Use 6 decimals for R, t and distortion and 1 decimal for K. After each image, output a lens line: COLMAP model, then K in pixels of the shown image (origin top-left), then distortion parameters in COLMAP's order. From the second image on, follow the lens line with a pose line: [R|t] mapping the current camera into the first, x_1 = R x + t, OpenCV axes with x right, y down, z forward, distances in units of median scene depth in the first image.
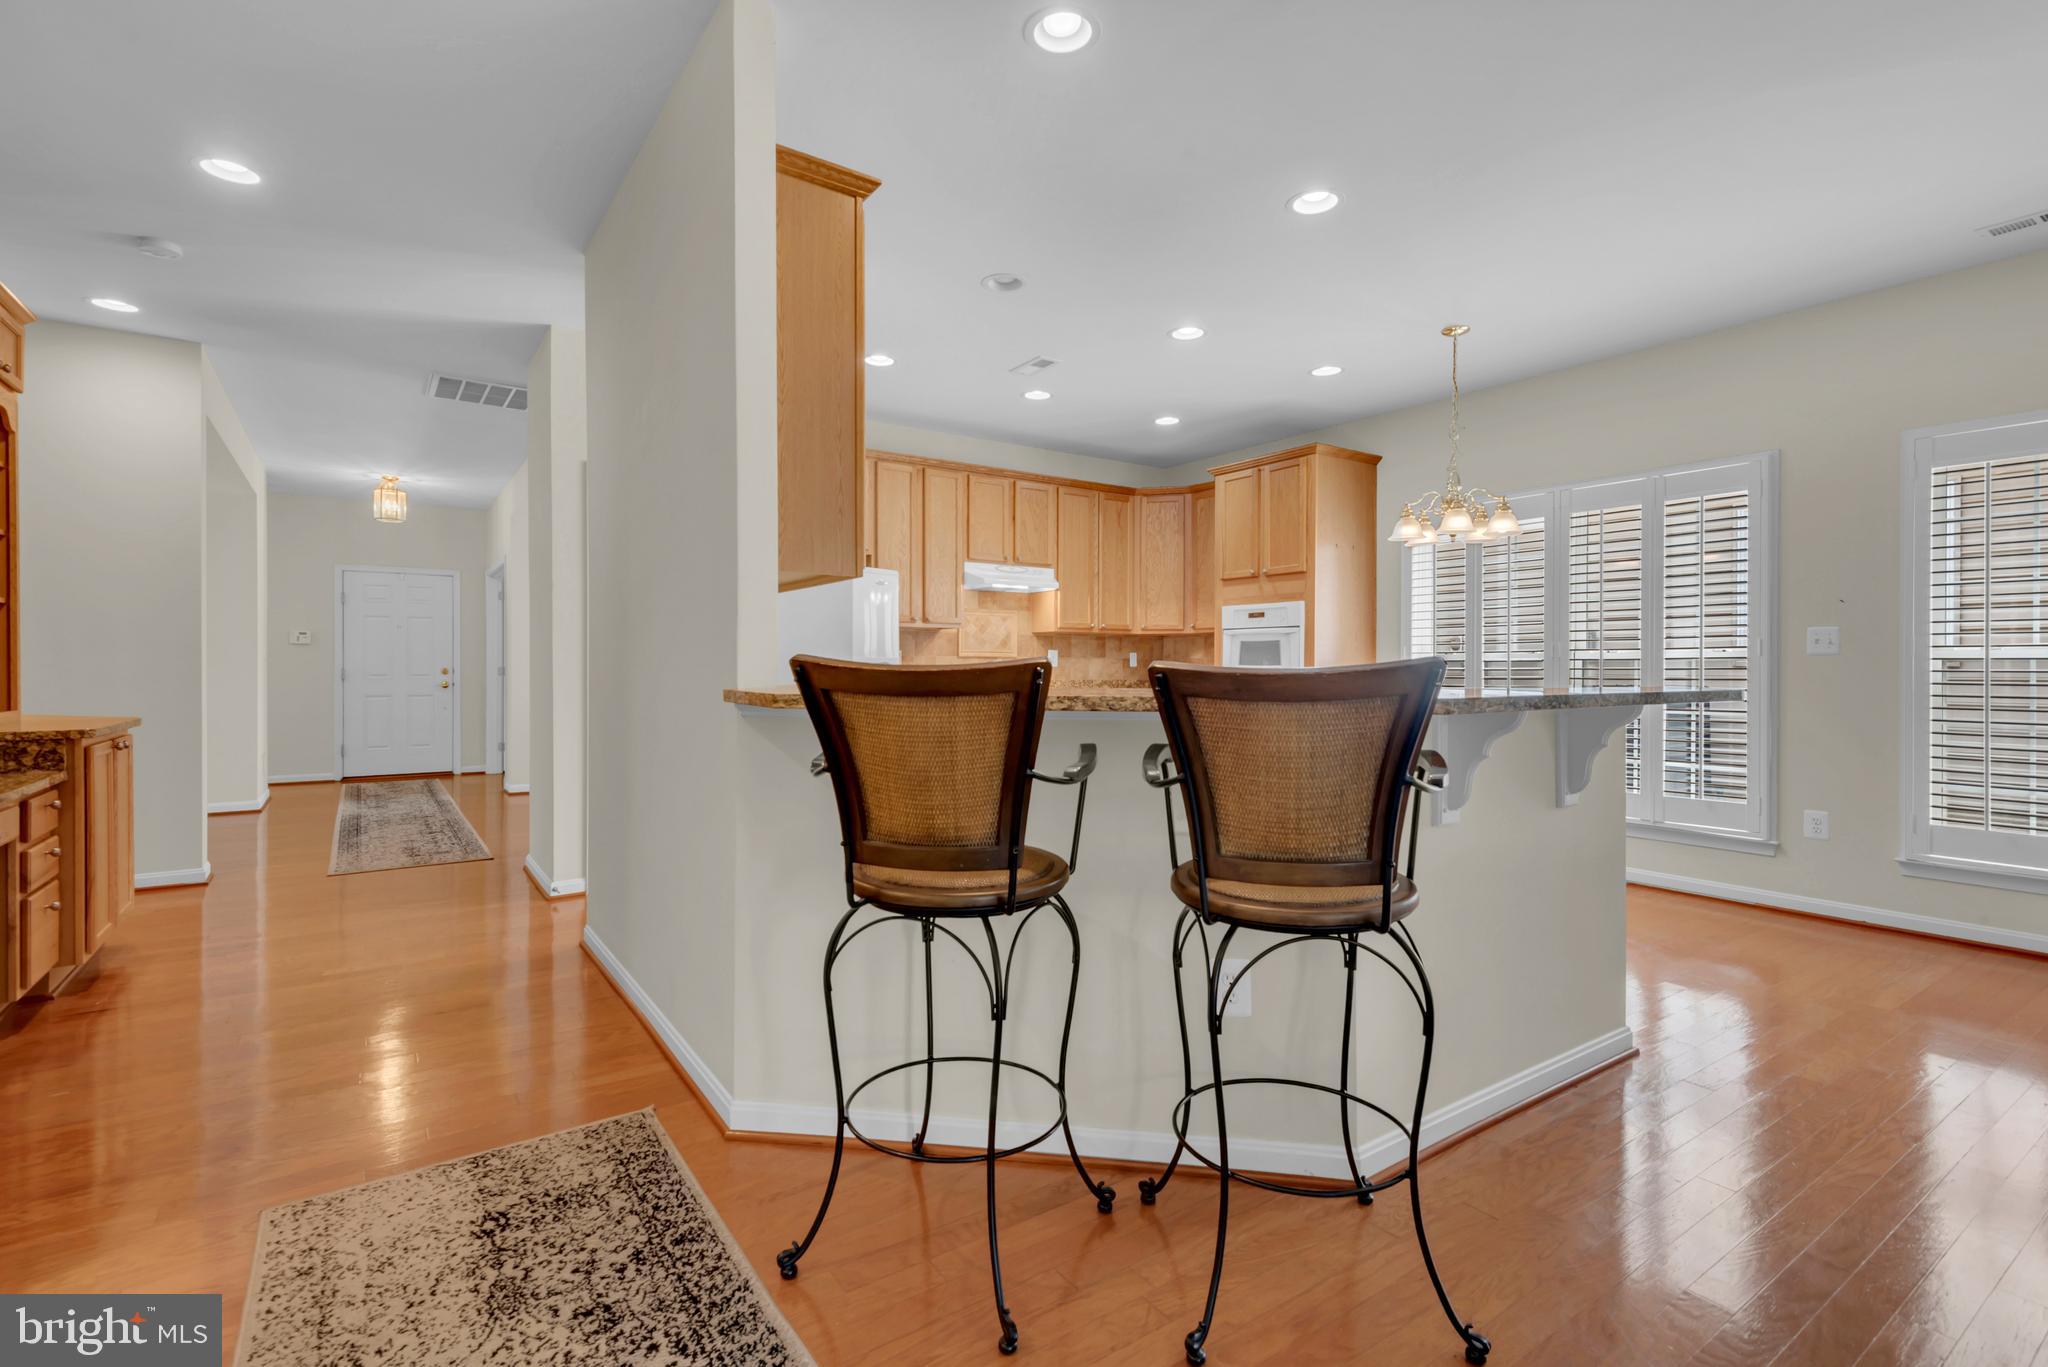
lens RADIAL K [[965.4, 0, 1015.9], [0, 965.4, 673.6], [0, 0, 1]] dist [0.015636, -0.015187]
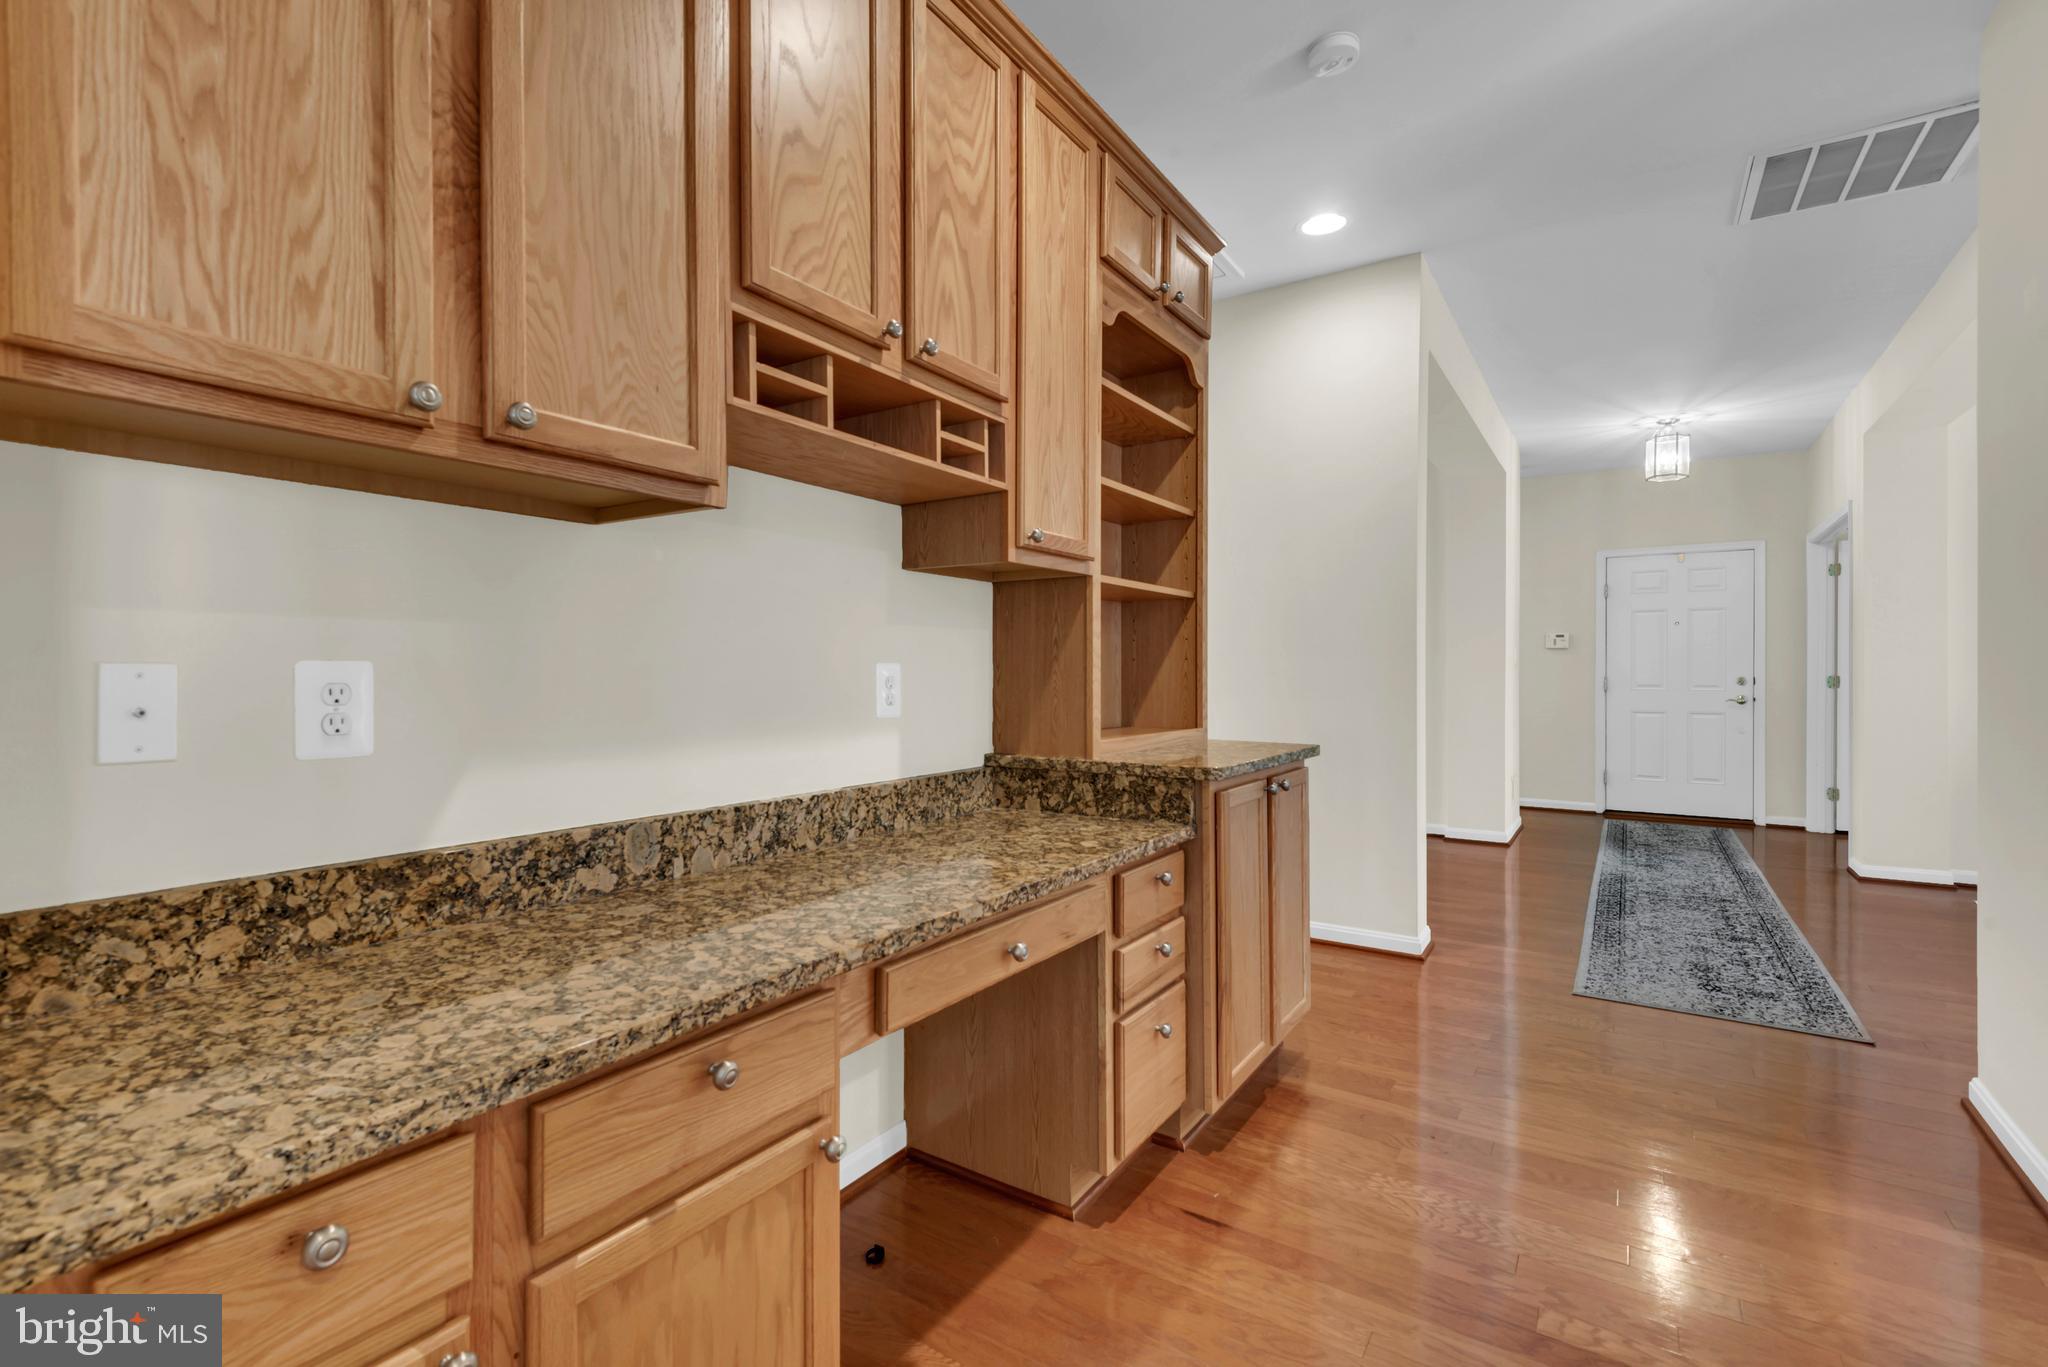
lens RADIAL K [[930.3, 0, 1029.5], [0, 930.3, 673.3], [0, 0, 1]] dist [0.021674, -0.012602]
pose [[0.395447, -0.000604, -0.918489, -0.220129], [-0.007821, 0.999961, -0.004025, -0.001988], [0.918455, 0.008775, 0.395427, 0.329485]]
